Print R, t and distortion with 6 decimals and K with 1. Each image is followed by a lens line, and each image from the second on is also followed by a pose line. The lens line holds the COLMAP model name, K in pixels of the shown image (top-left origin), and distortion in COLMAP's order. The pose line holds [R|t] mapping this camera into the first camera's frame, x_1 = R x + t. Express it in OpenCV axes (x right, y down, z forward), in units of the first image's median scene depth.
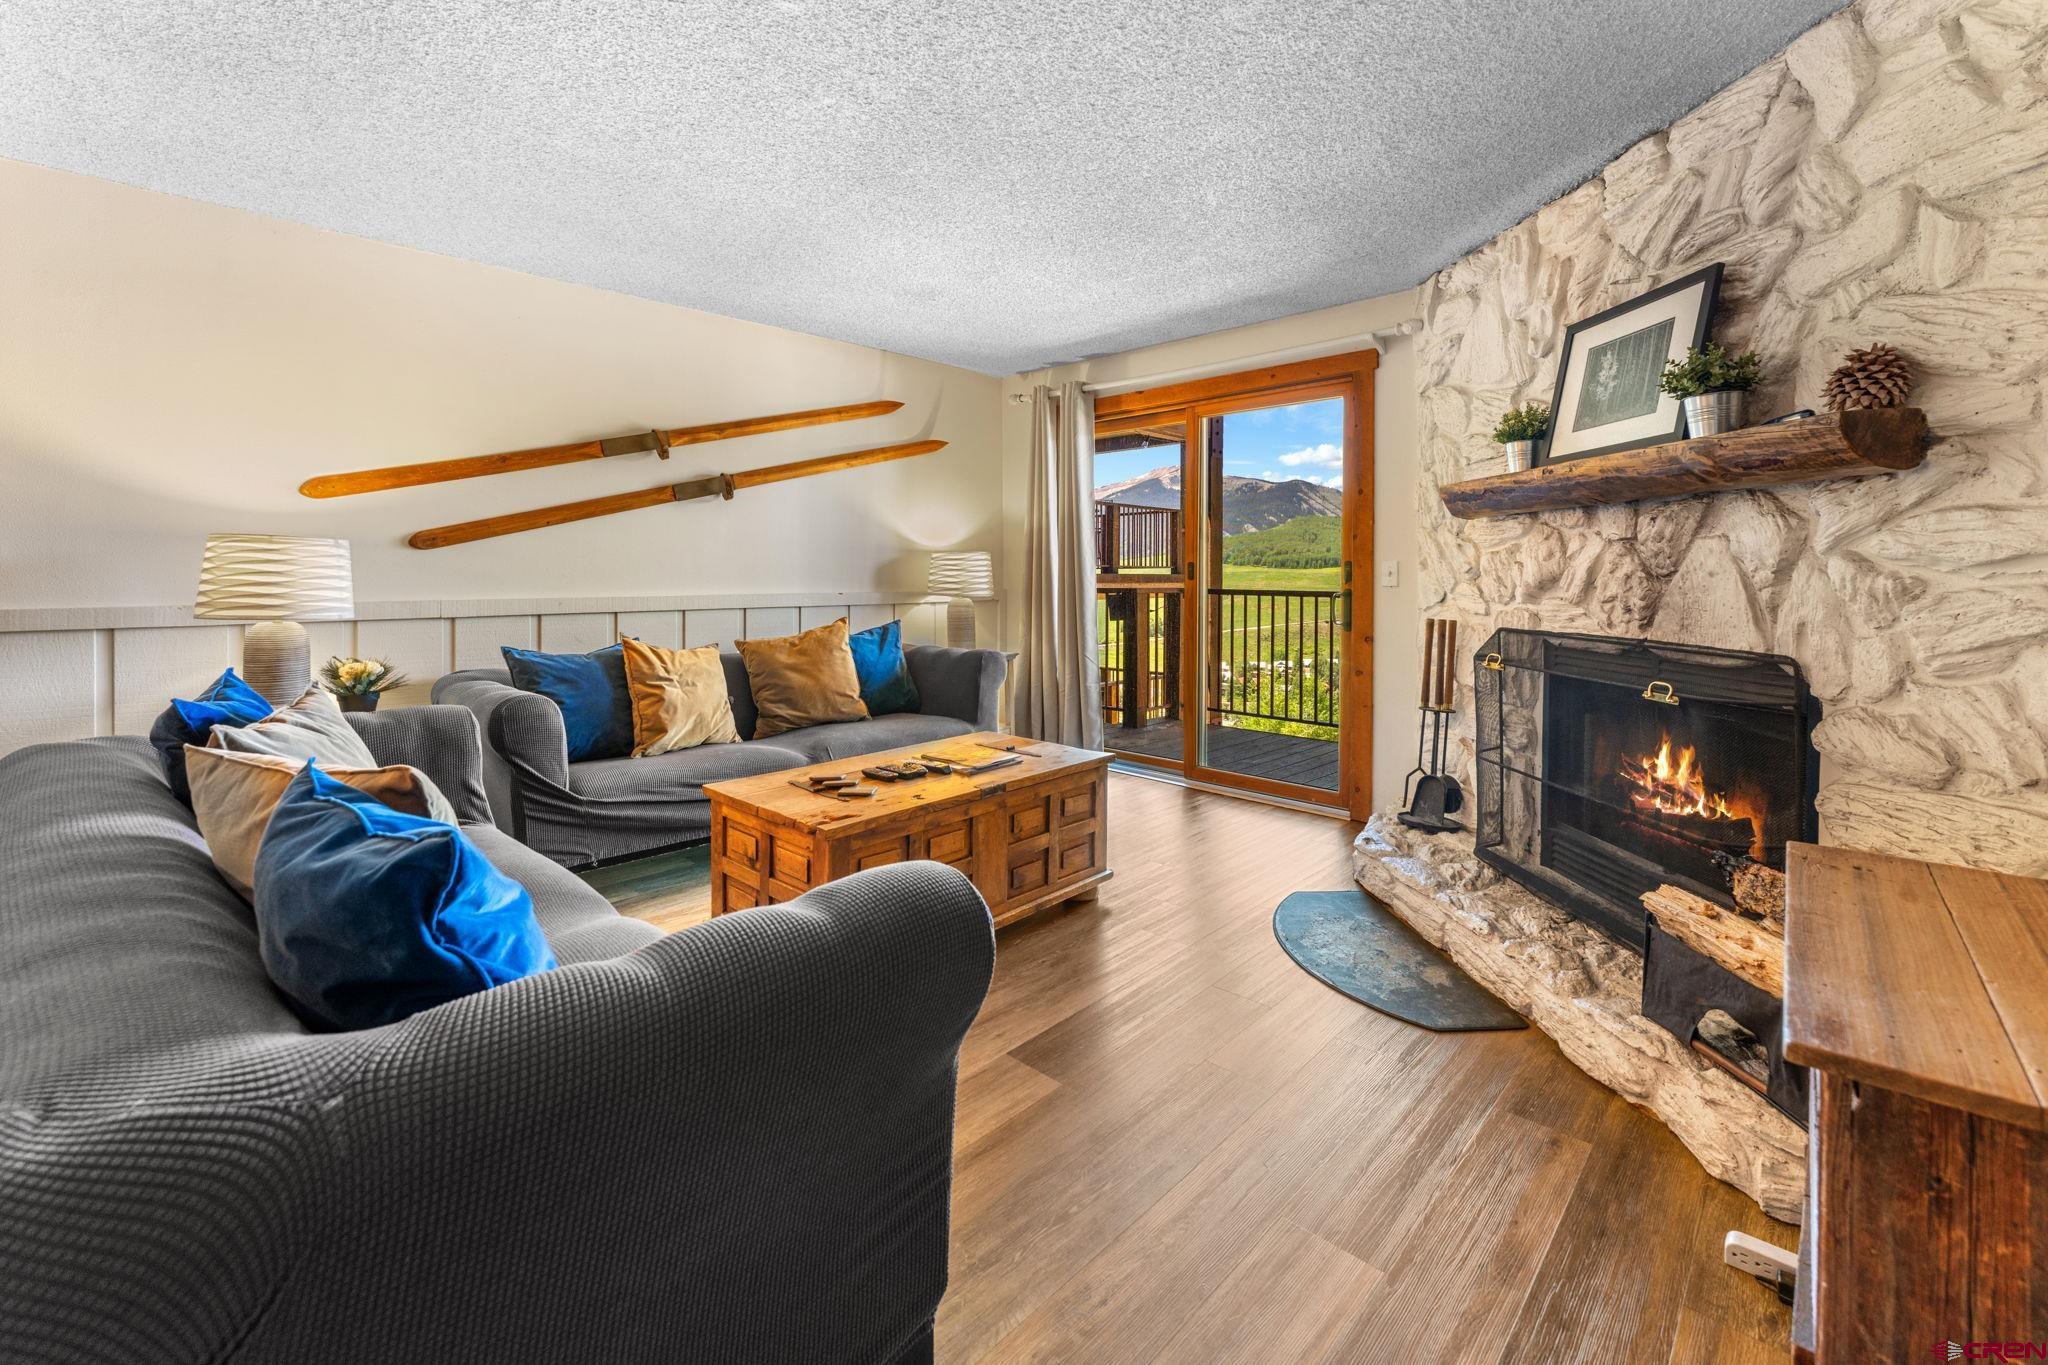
lens RADIAL K [[882.6, 0, 1017.4], [0, 882.6, 582.1], [0, 0, 1]] dist [-0.000324, -0.000028]
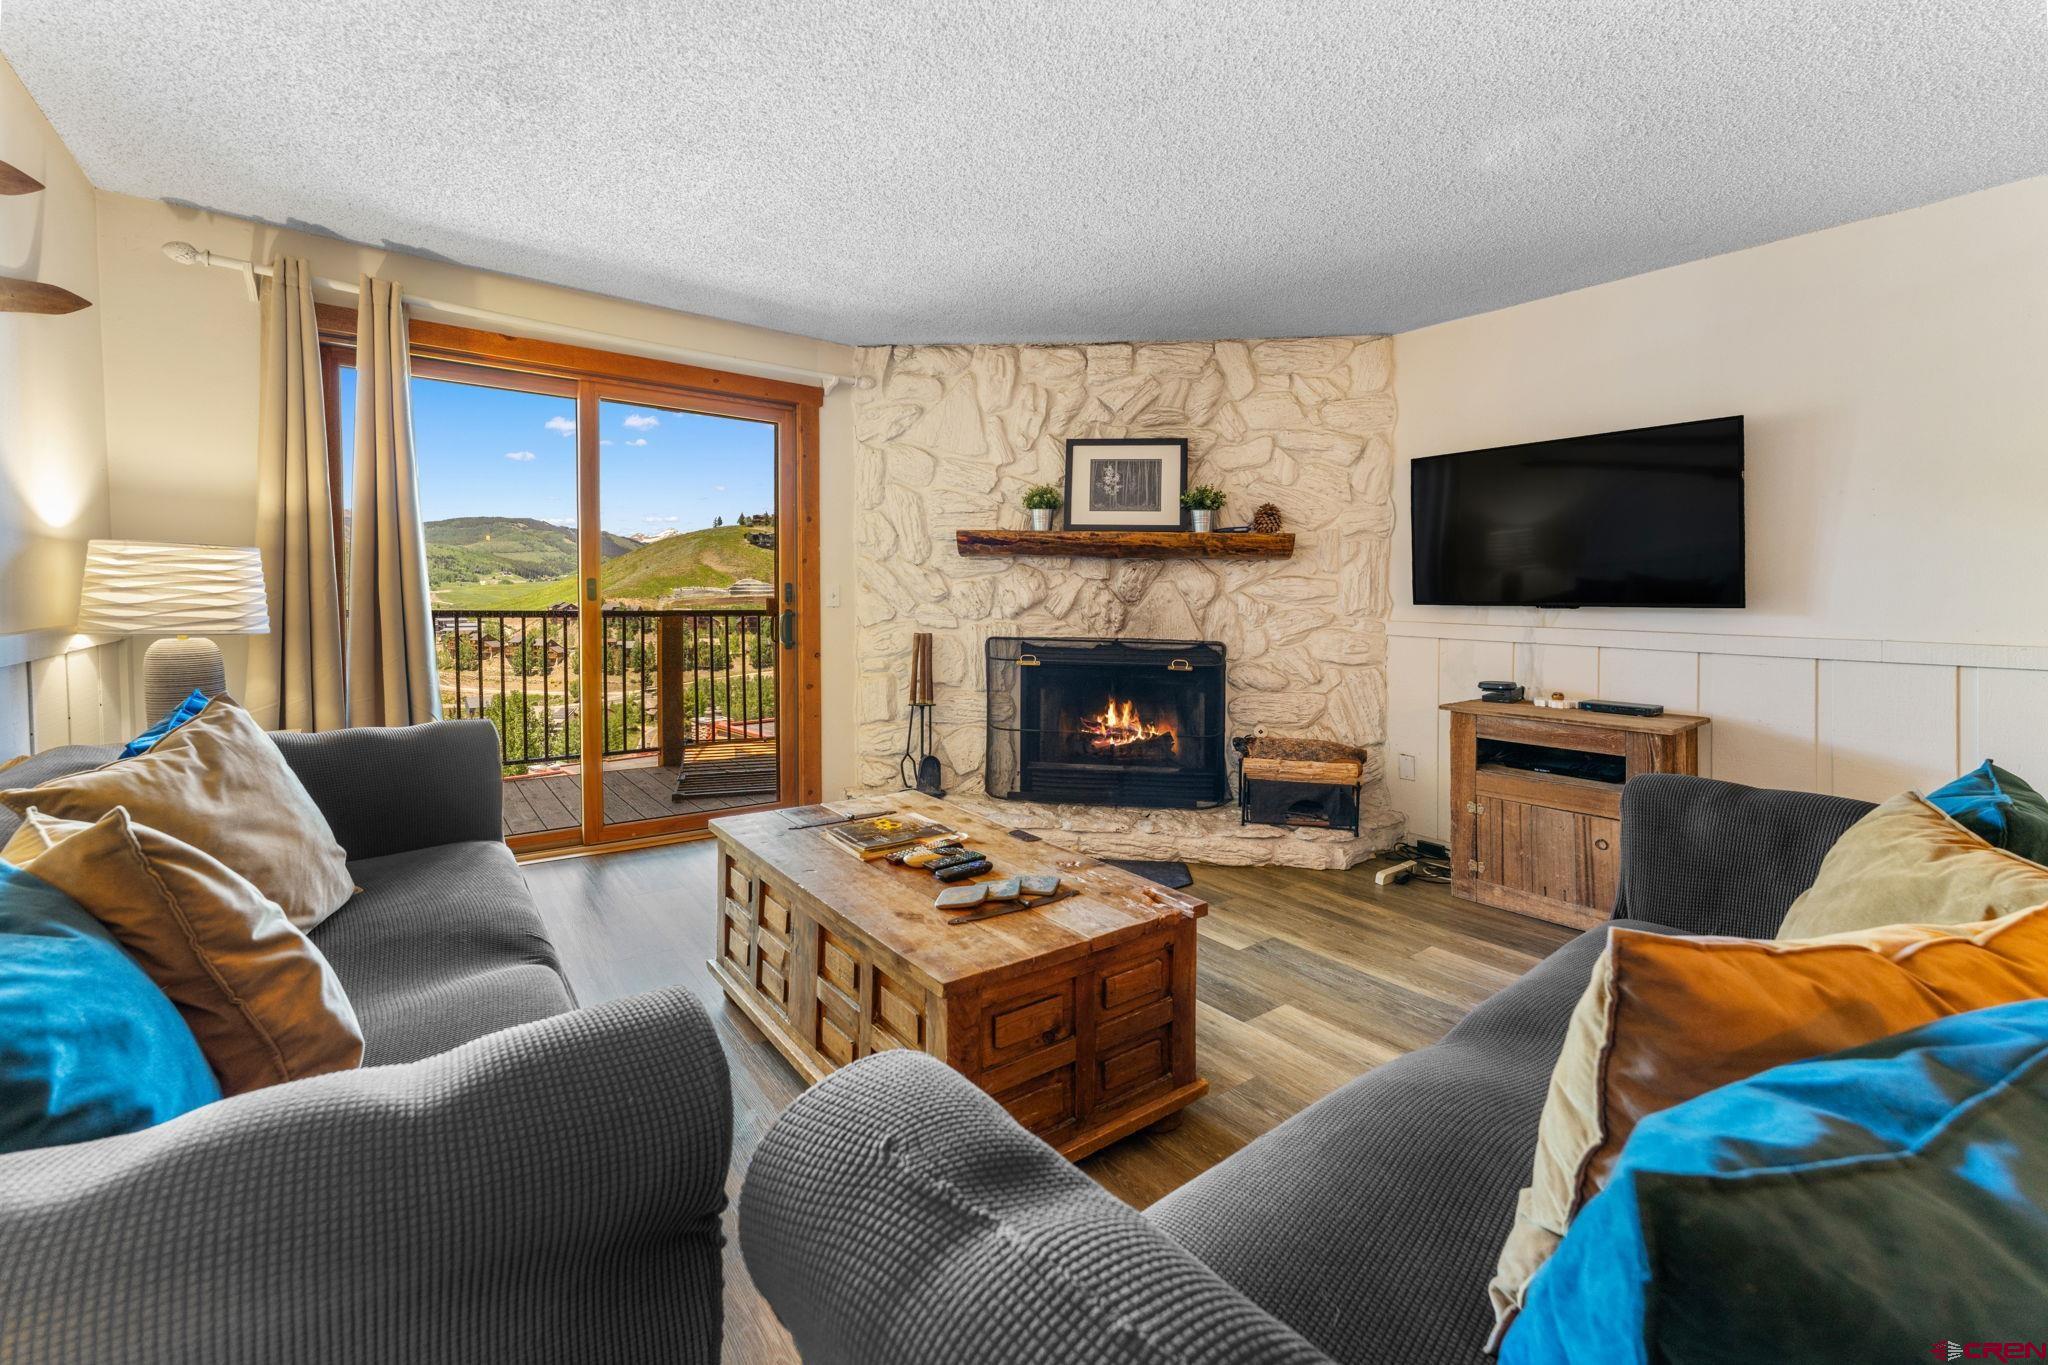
lens RADIAL K [[824.3, 0, 1017.4], [0, 824.3, 644.9], [0, 0, 1]] dist [0.000742, -0.000012]
pose [[0.164362, -0.056708, 0.984769, -0.879756], [-0.007516, 0.998245, 0.058739, -0.015171], [-0.986371, -0.017056, 0.163647, 0.892678]]
